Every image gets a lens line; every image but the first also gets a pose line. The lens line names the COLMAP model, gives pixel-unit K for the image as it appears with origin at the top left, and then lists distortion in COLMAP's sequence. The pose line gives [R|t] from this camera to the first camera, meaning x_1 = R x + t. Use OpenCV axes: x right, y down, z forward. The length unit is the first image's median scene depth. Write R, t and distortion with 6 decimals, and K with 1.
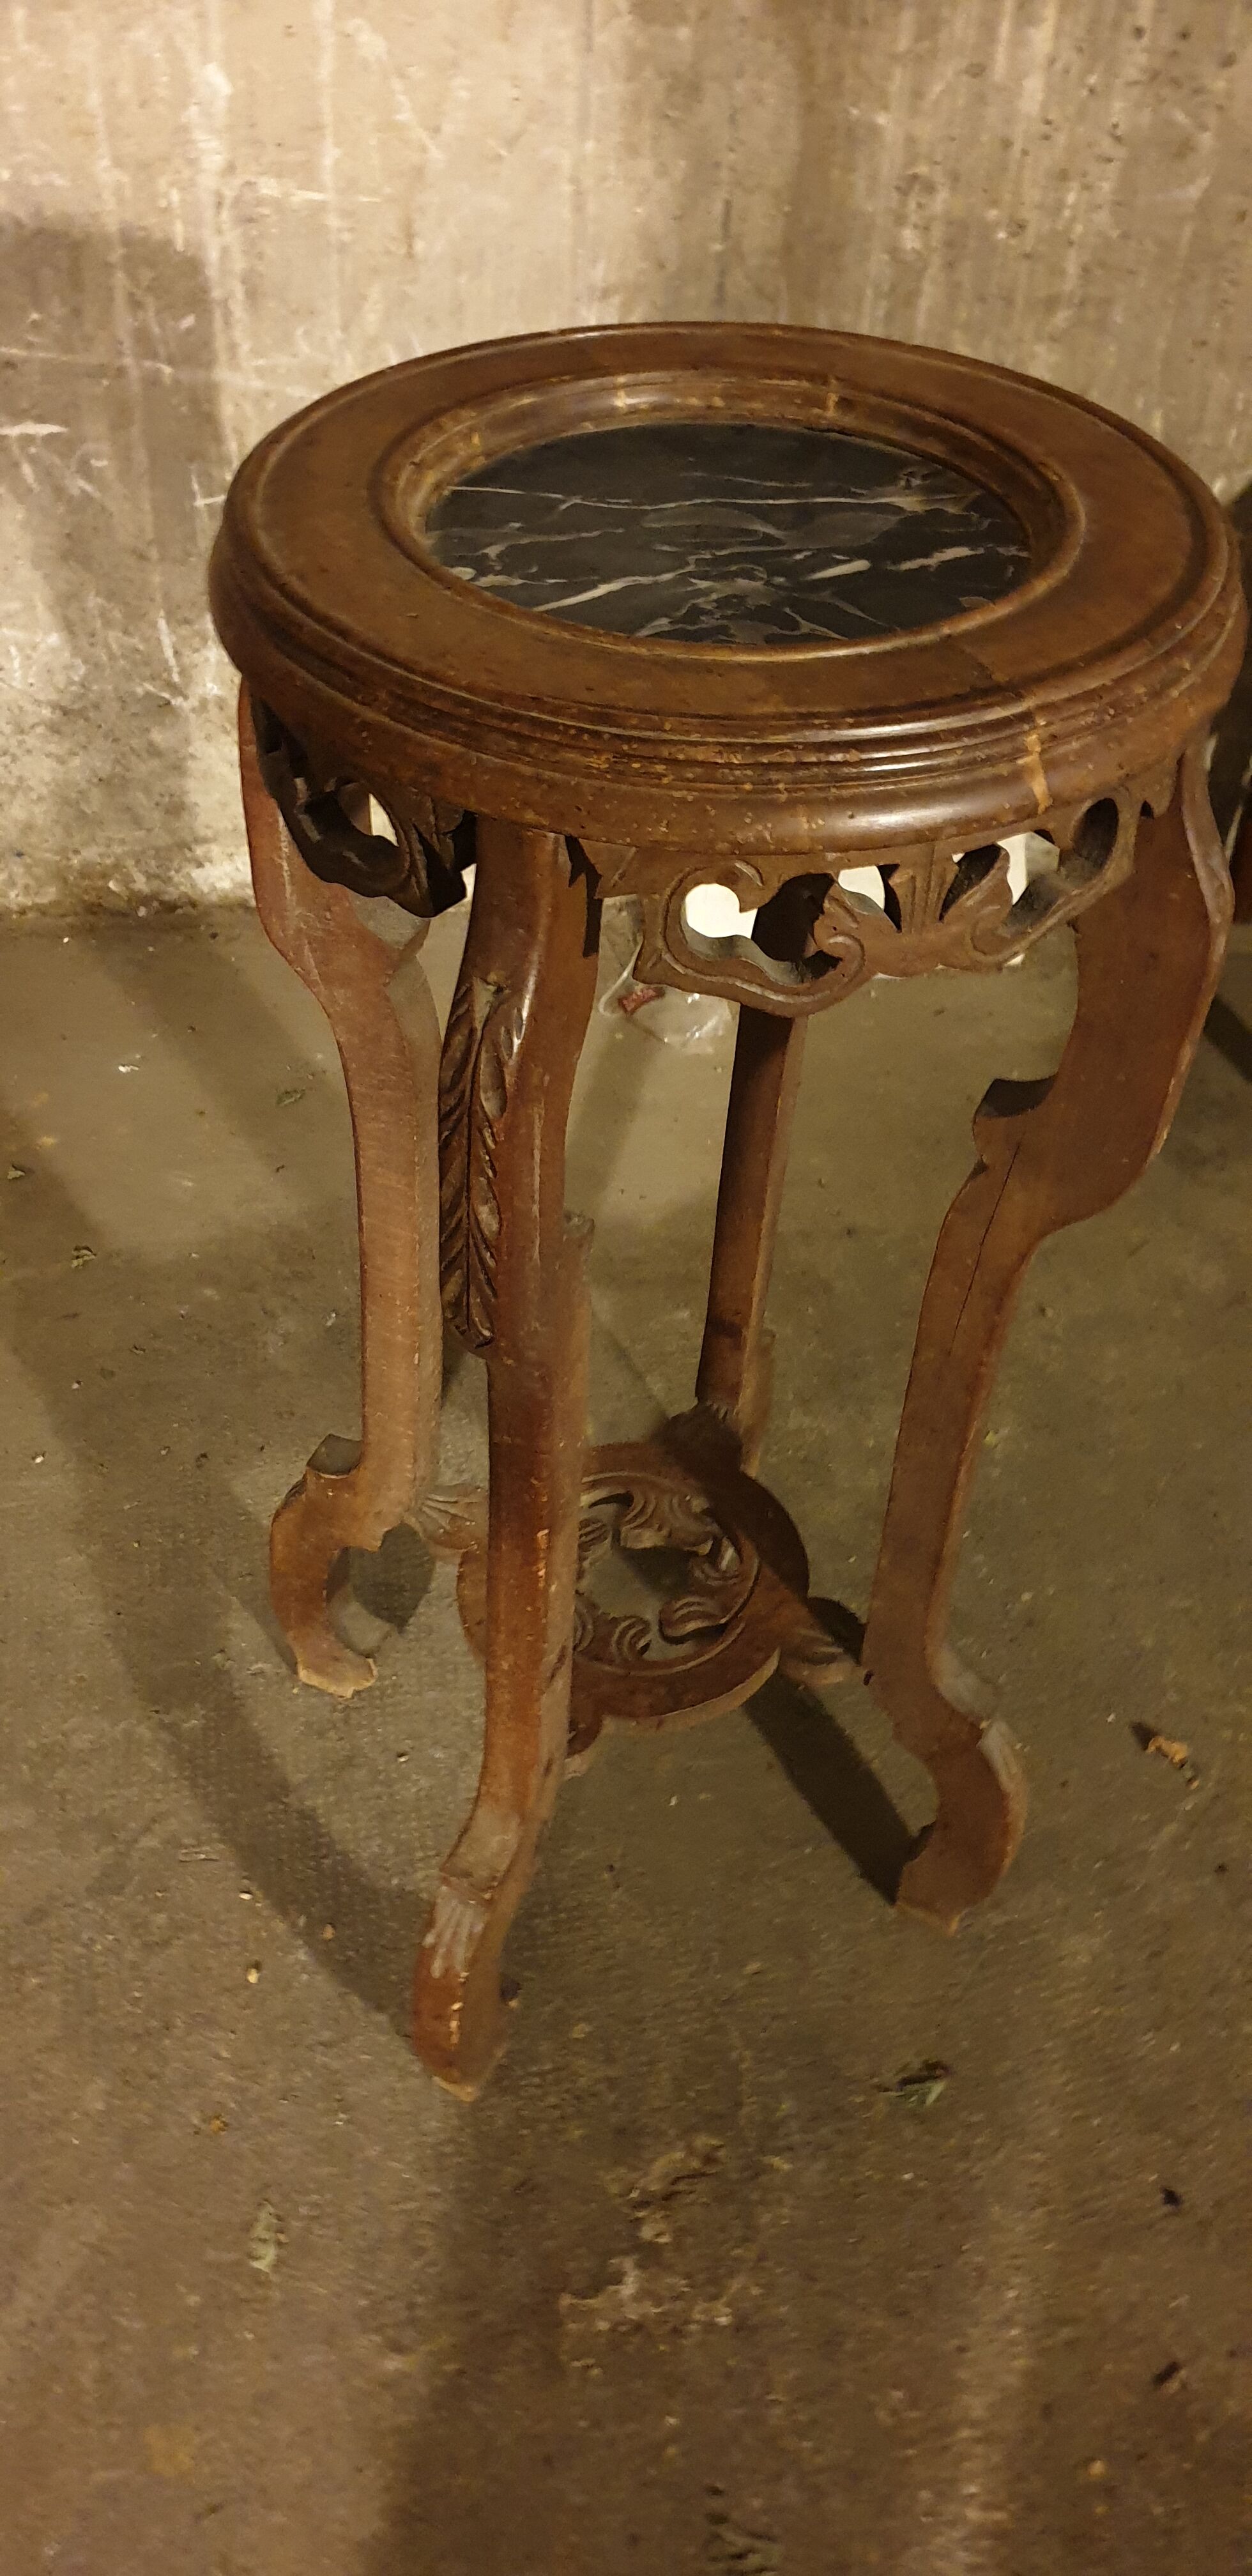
lens RADIAL K [[1971.5, 0, 626.9], [0, 1971.5, 1274.1], [0, 0, 1]] dist [-0.010198, 0.039860]
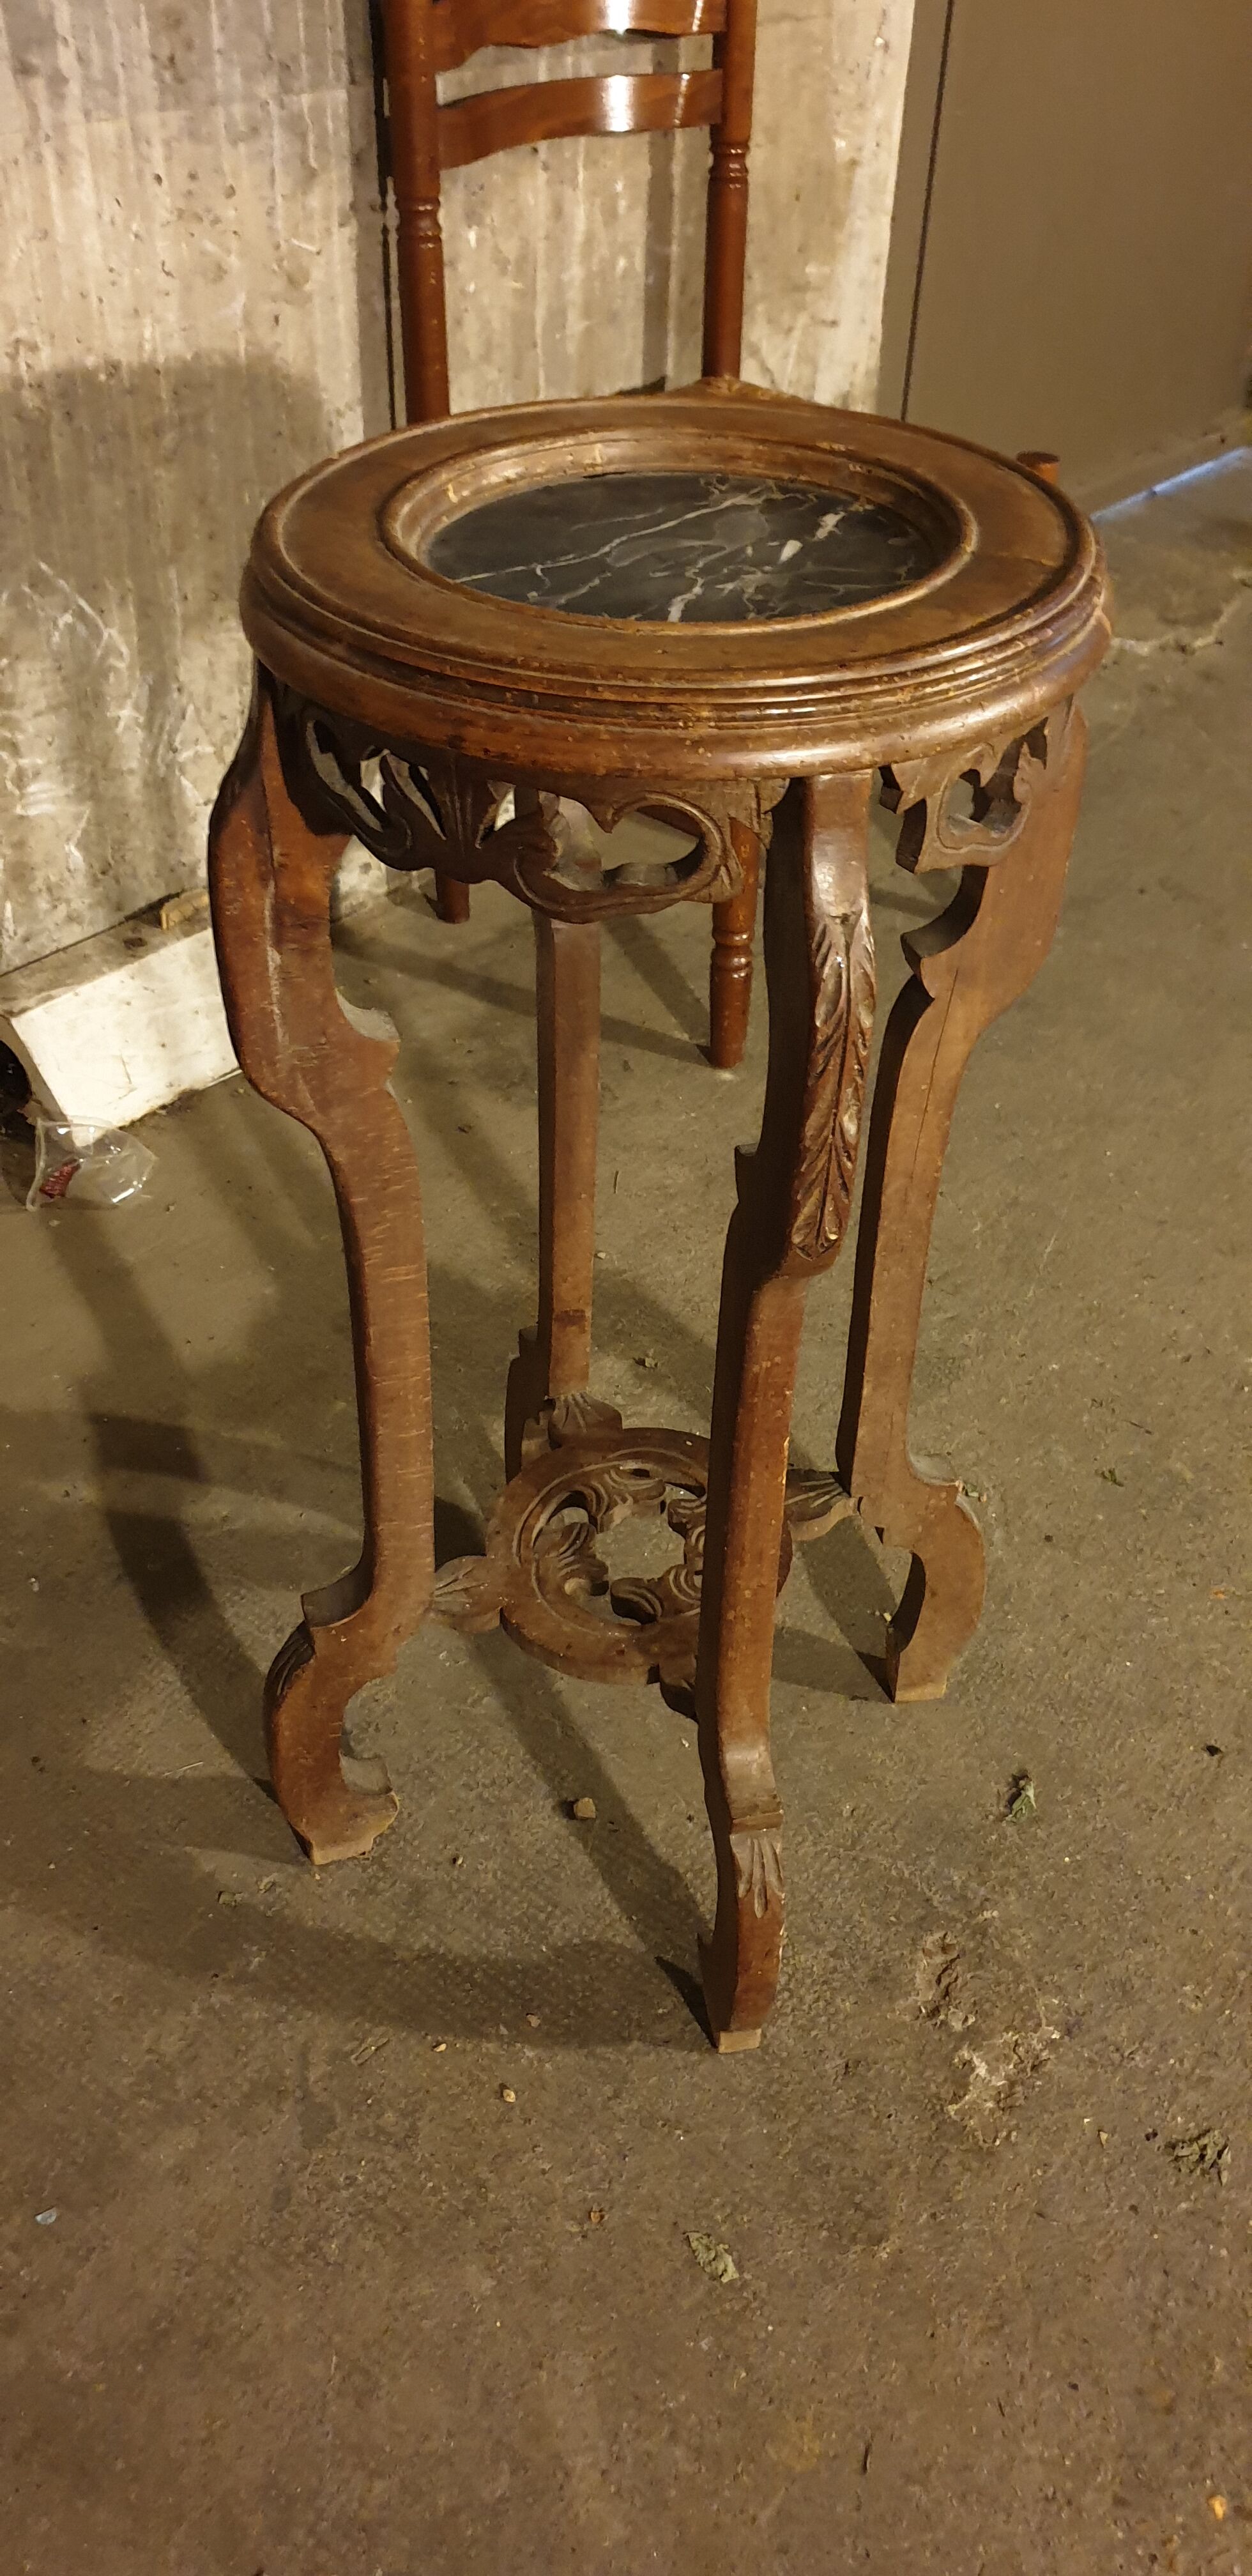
lens RADIAL K [[1971.5, 0, 644.7], [0, 1971.5, 1300.3], [0, 0, 1]] dist [-0.010198, 0.039860]
pose [[0.751321, -0.438468, 0.493217, -0.429149], [0.462647, 0.882912, 0.080152, -0.046934], [-0.470611, 0.167965, 0.866206, 0.029428]]
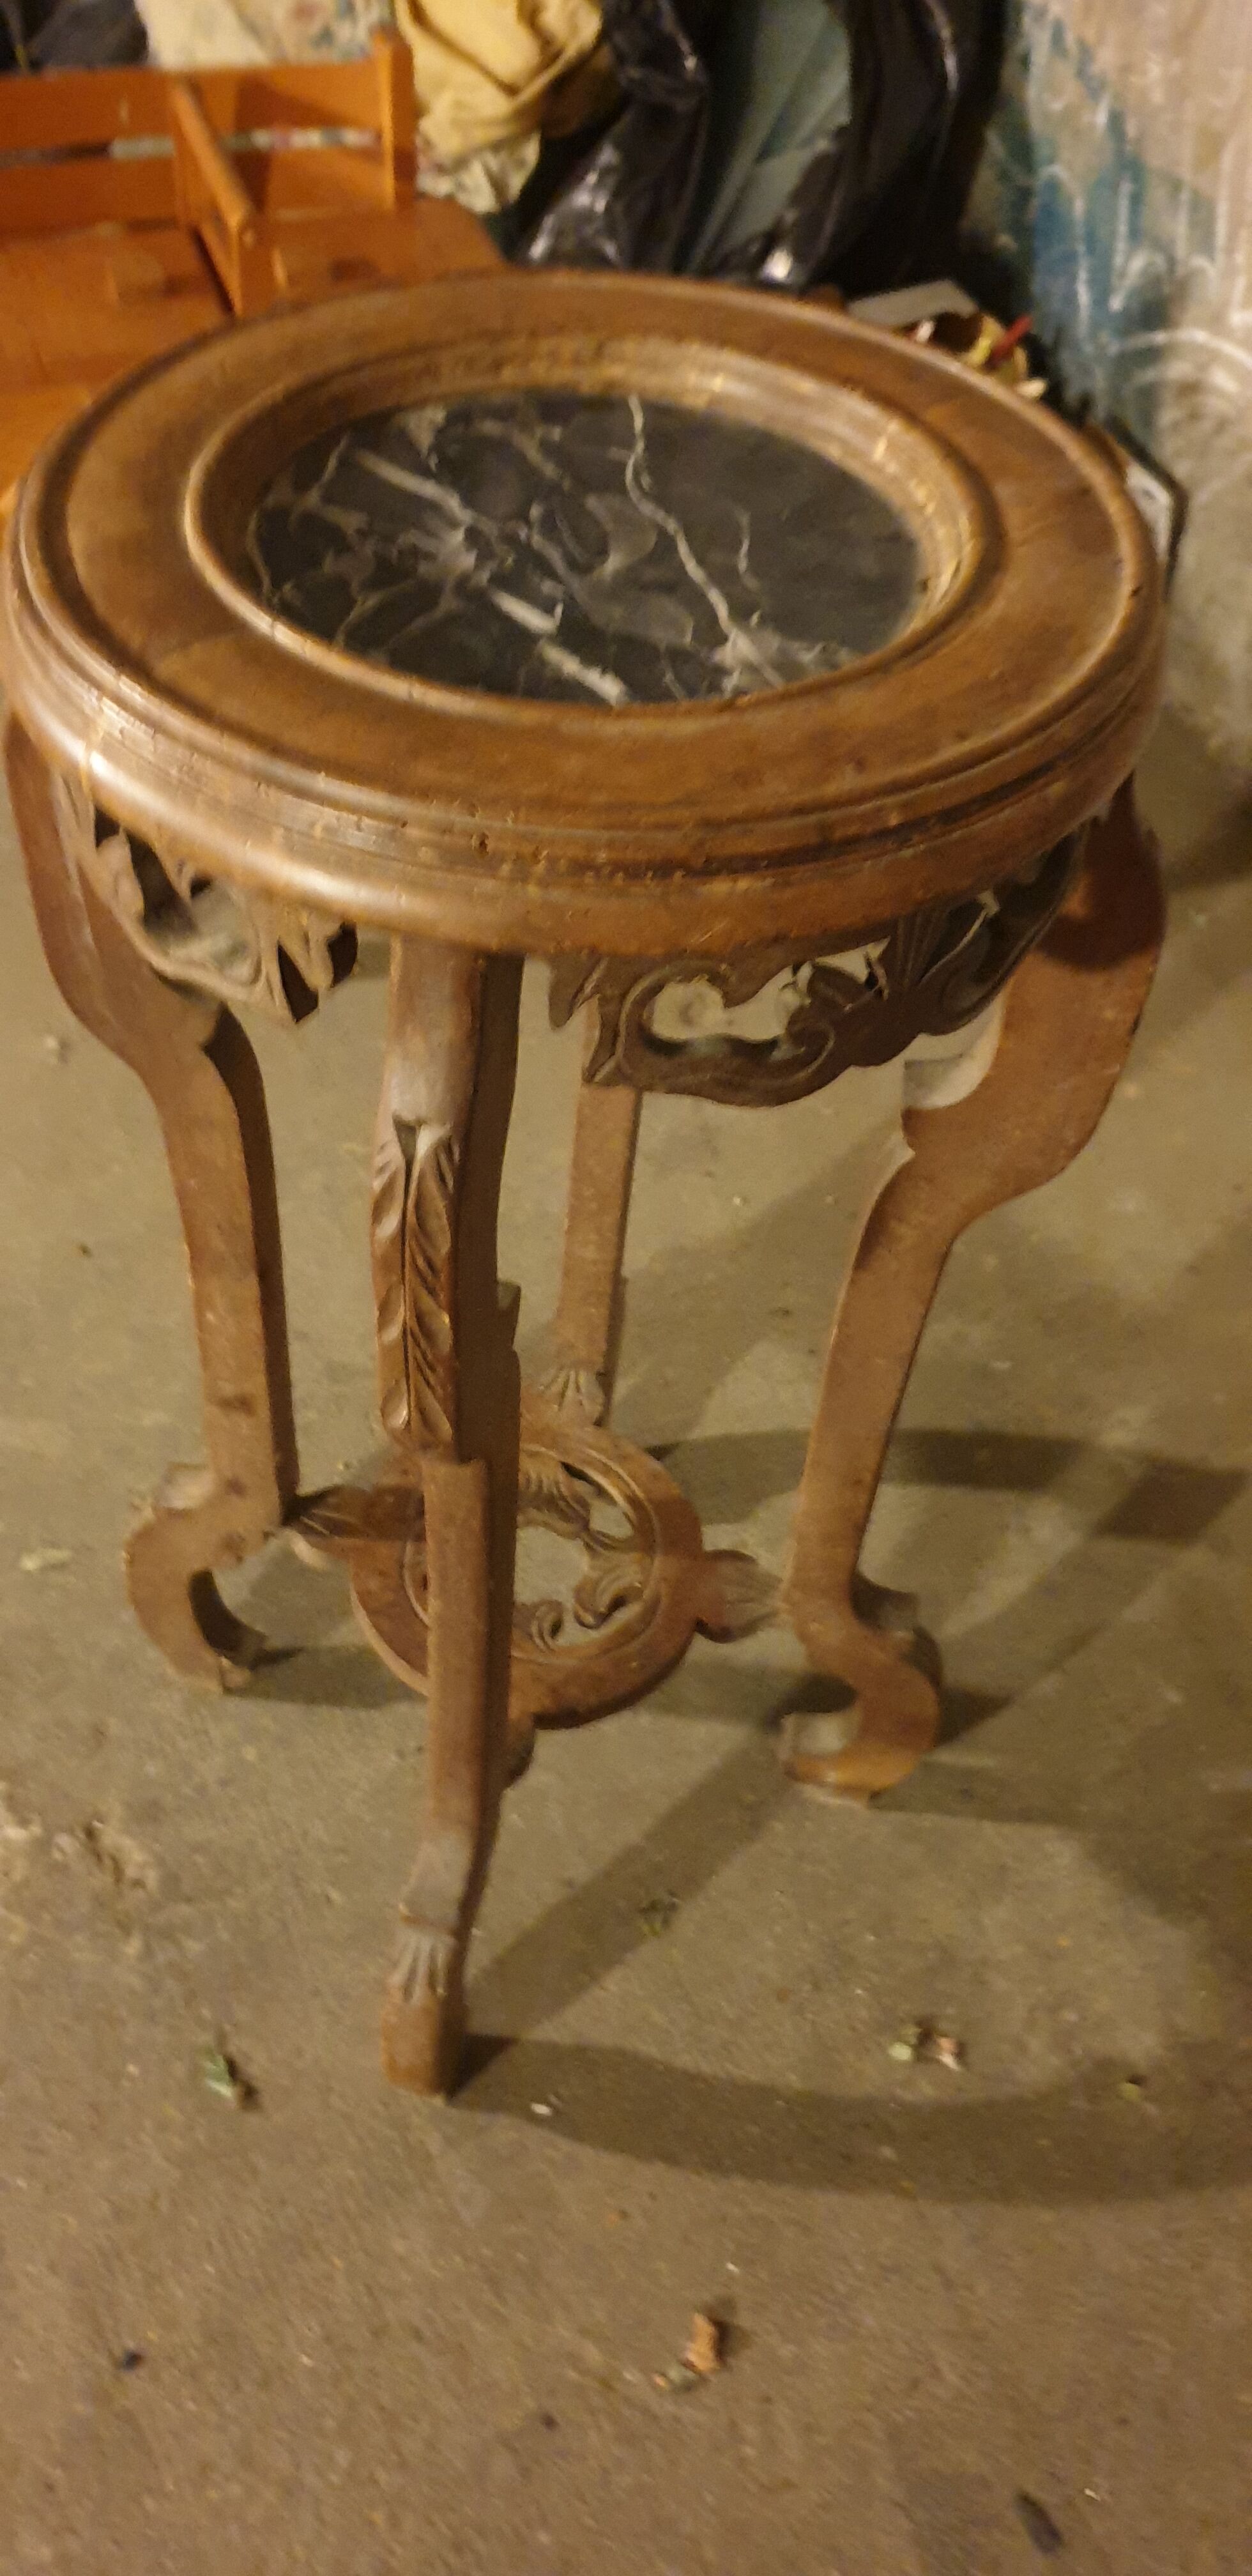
lens RADIAL K [[1971.5, 0, 651.9], [0, 1971.5, 1297.6], [0, 0, 1]] dist [-0.010198, 0.039860]
pose [[0.226876, 0.730365, -0.644278, 0.495648], [-0.716061, 0.573485, 0.397959, -0.315972], [0.660139, 0.371055, 0.653096, 0.327124]]
